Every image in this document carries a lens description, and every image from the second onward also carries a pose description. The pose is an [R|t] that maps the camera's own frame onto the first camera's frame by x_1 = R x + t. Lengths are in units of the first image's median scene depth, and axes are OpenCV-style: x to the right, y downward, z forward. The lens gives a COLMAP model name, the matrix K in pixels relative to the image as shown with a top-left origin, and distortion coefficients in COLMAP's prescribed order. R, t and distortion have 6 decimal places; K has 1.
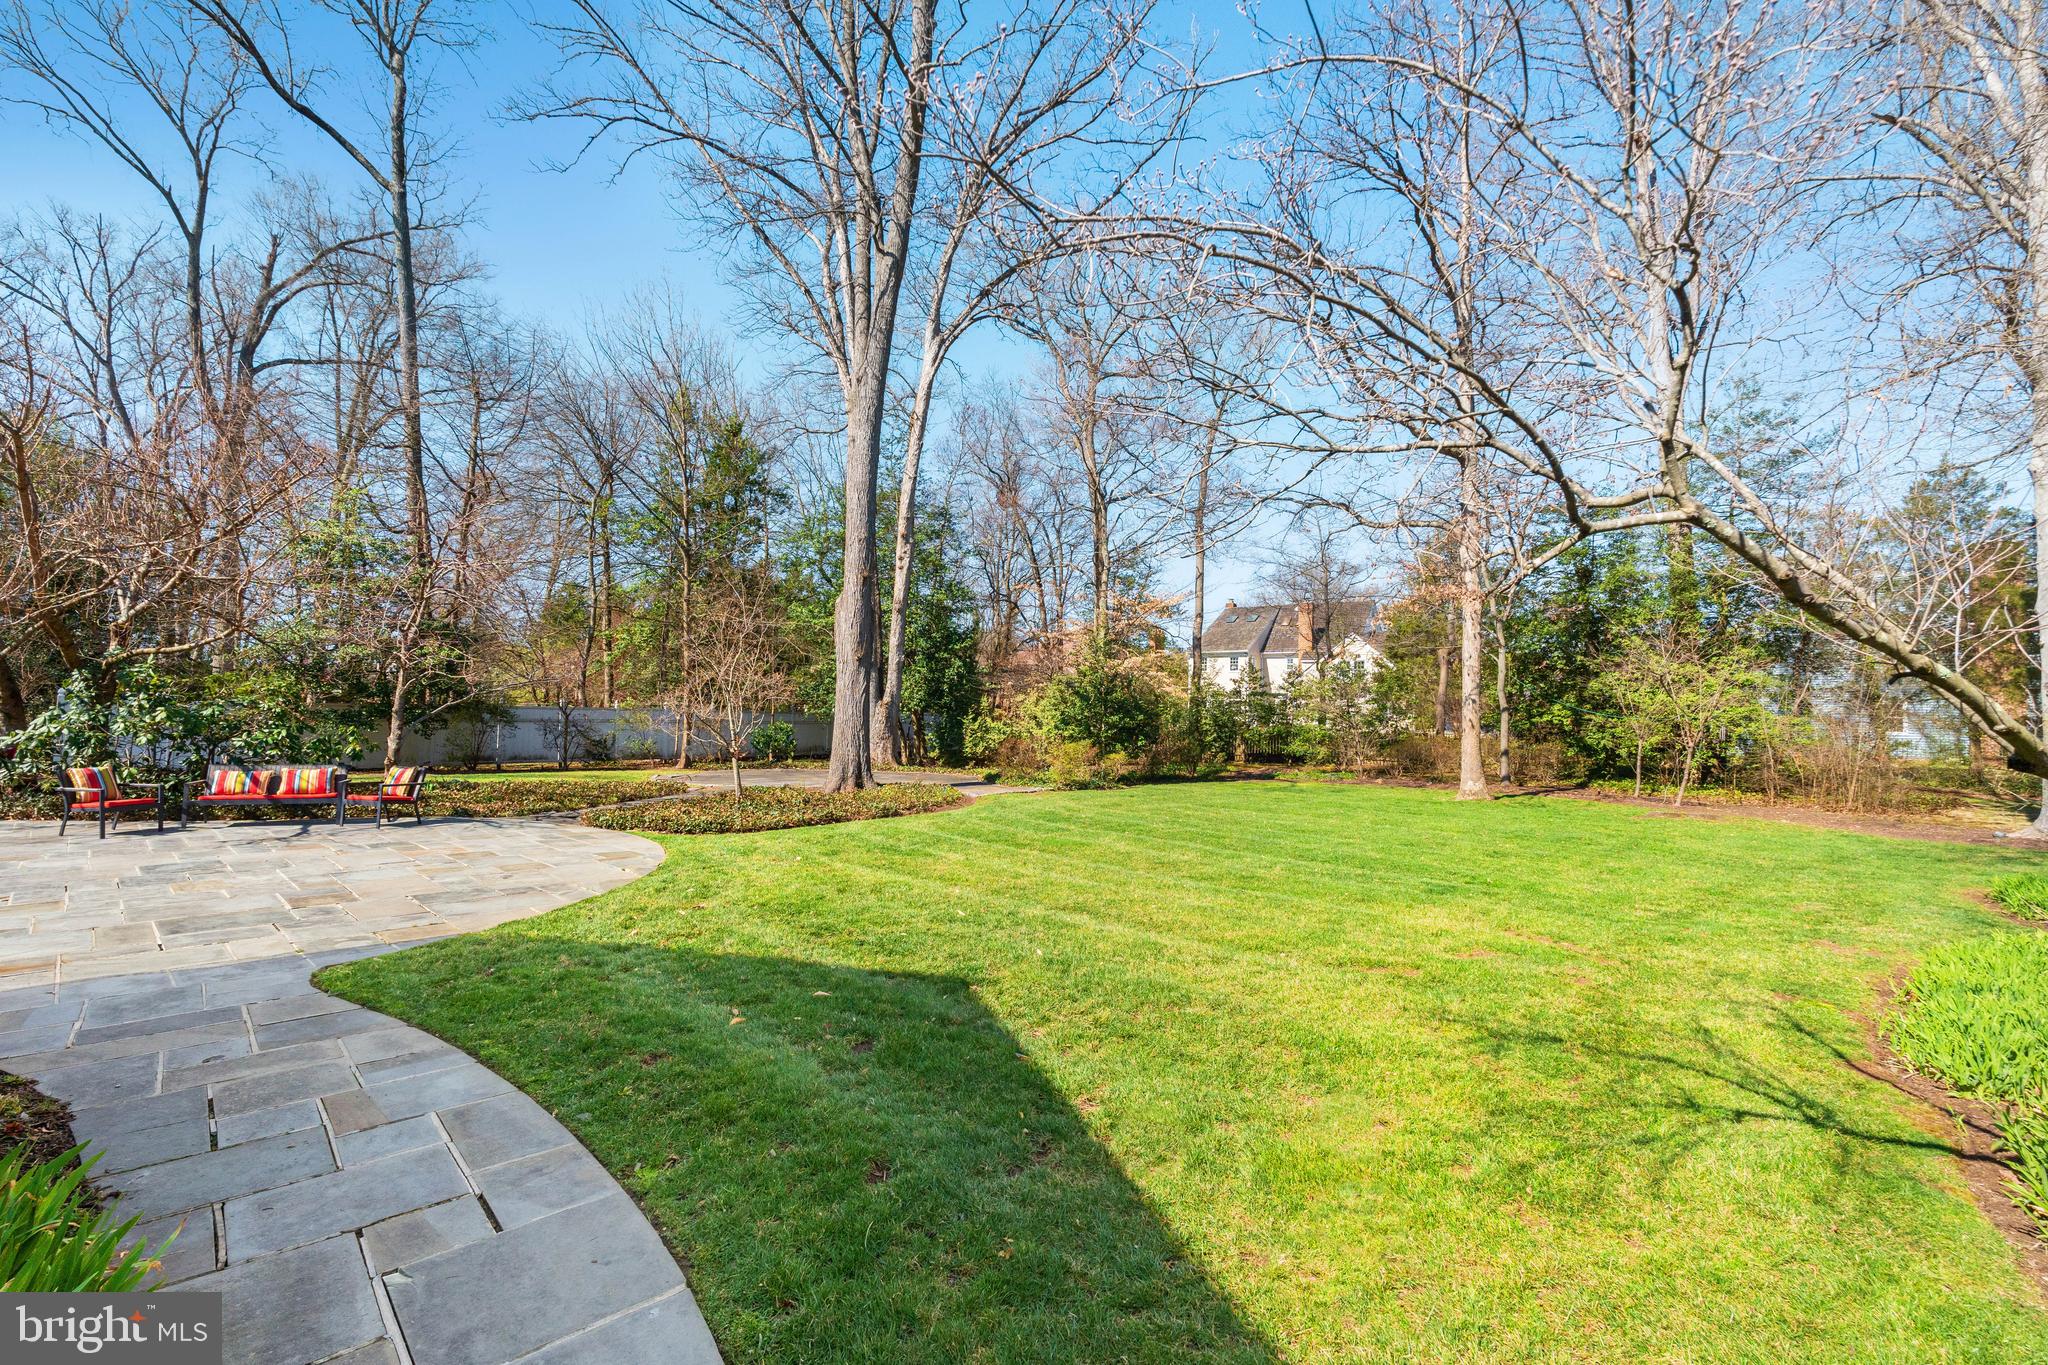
lens RADIAL K [[923.2, 0, 1042.0], [0, 923.2, 680.7], [0, 0, 1]] dist [-0.002084, -0.000767]
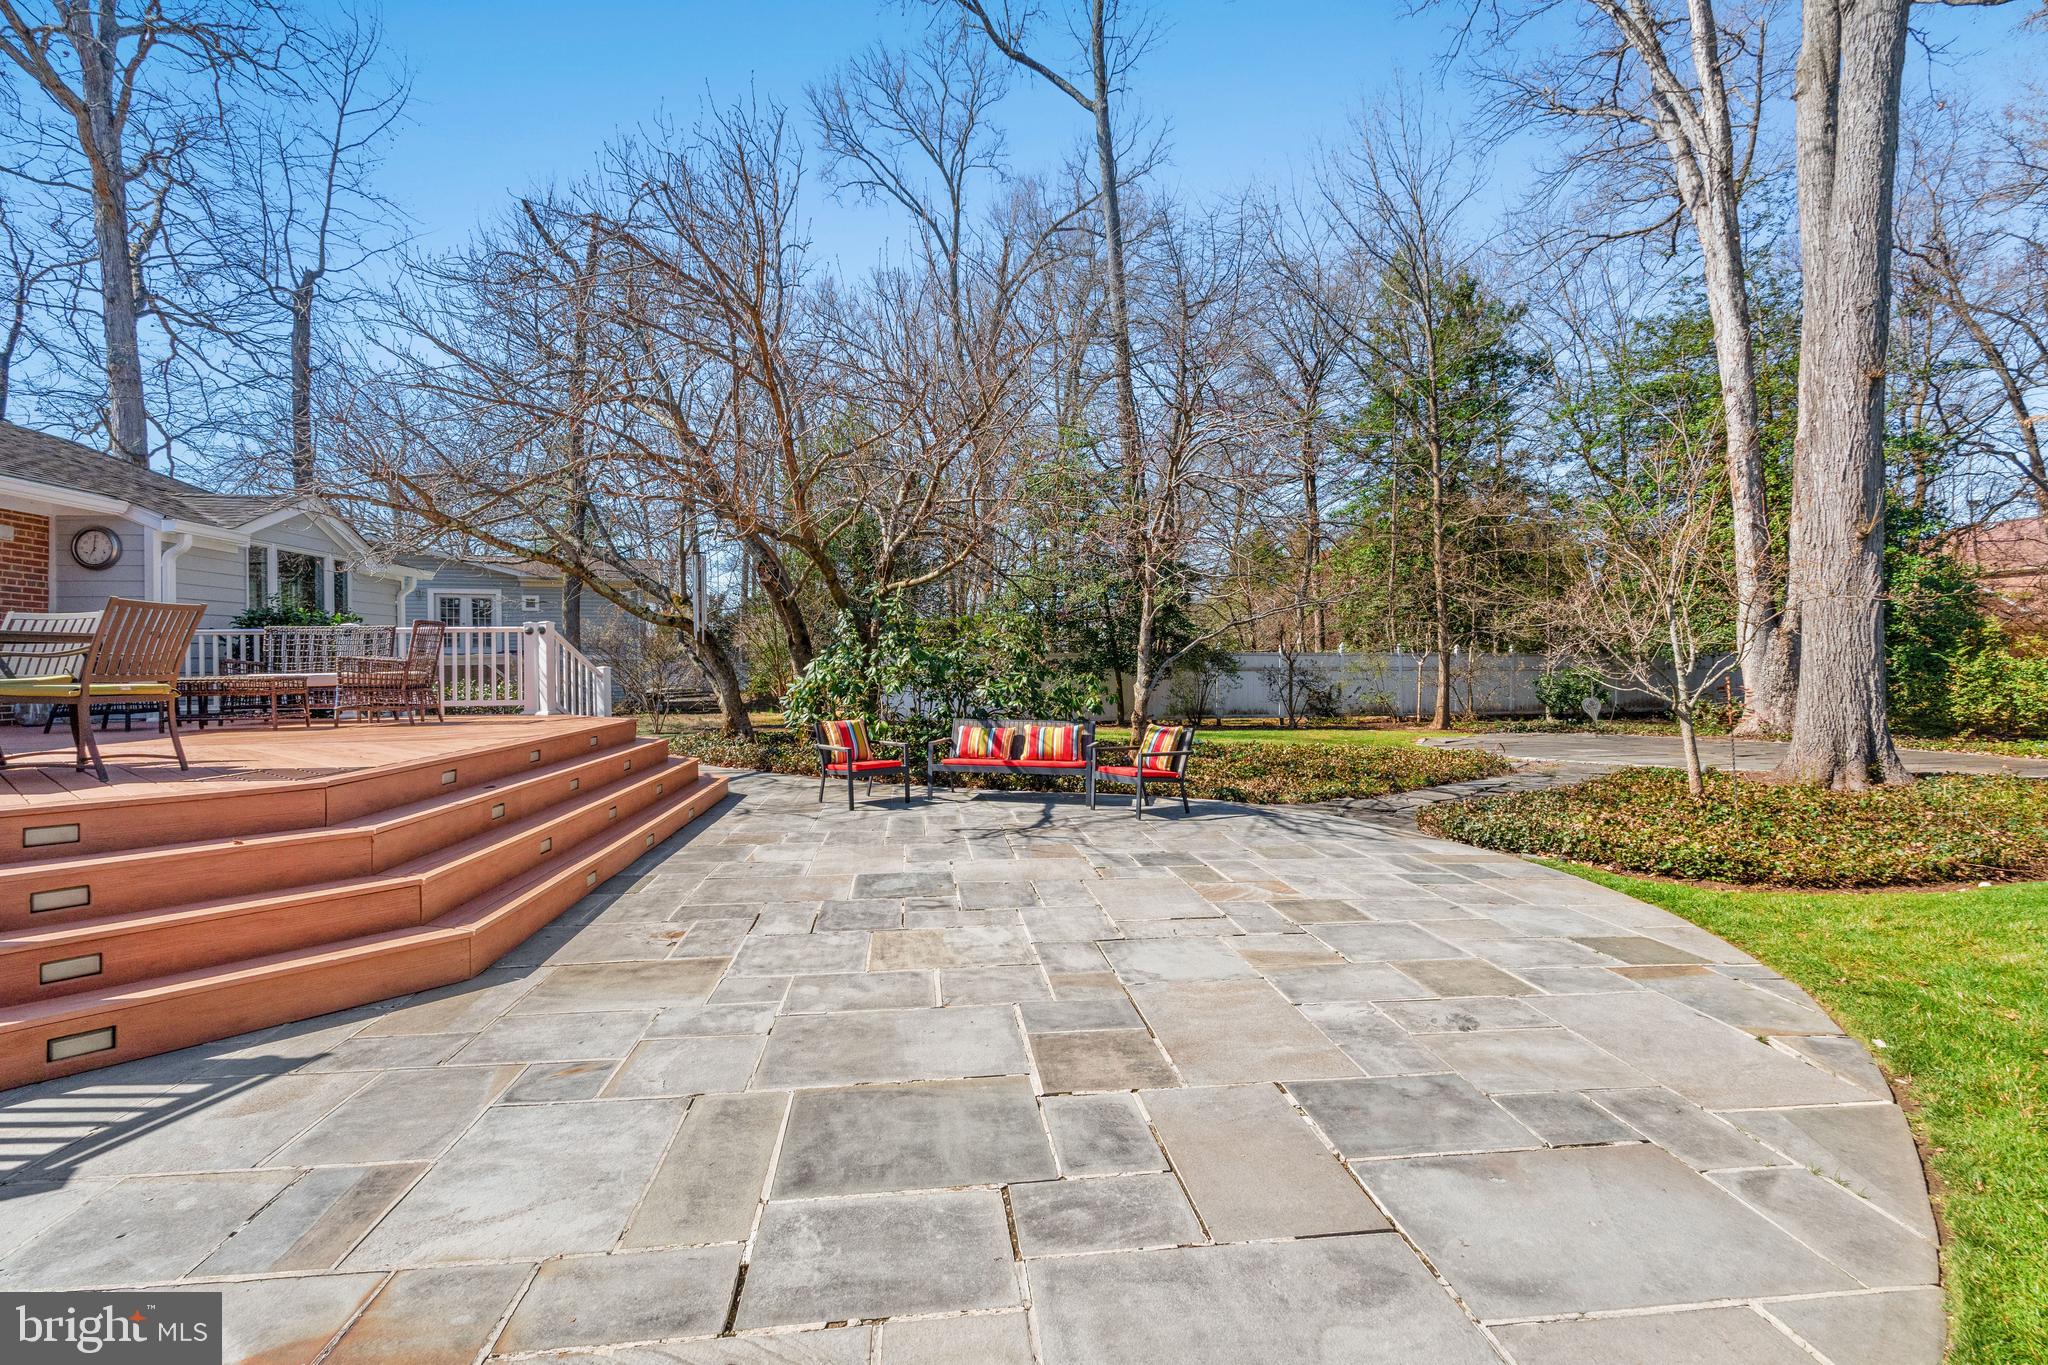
lens RADIAL K [[923.2, 0, 1025.1], [0, 923.2, 678.3], [0, 0, 1]] dist [-0.002084, -0.000767]
pose [[0.768332, -0.008765, -0.639992, -0.230182], [0.038435, 0.998734, 0.032464, 0.021840], [0.638897, -0.049541, 0.767696, 0.285441]]
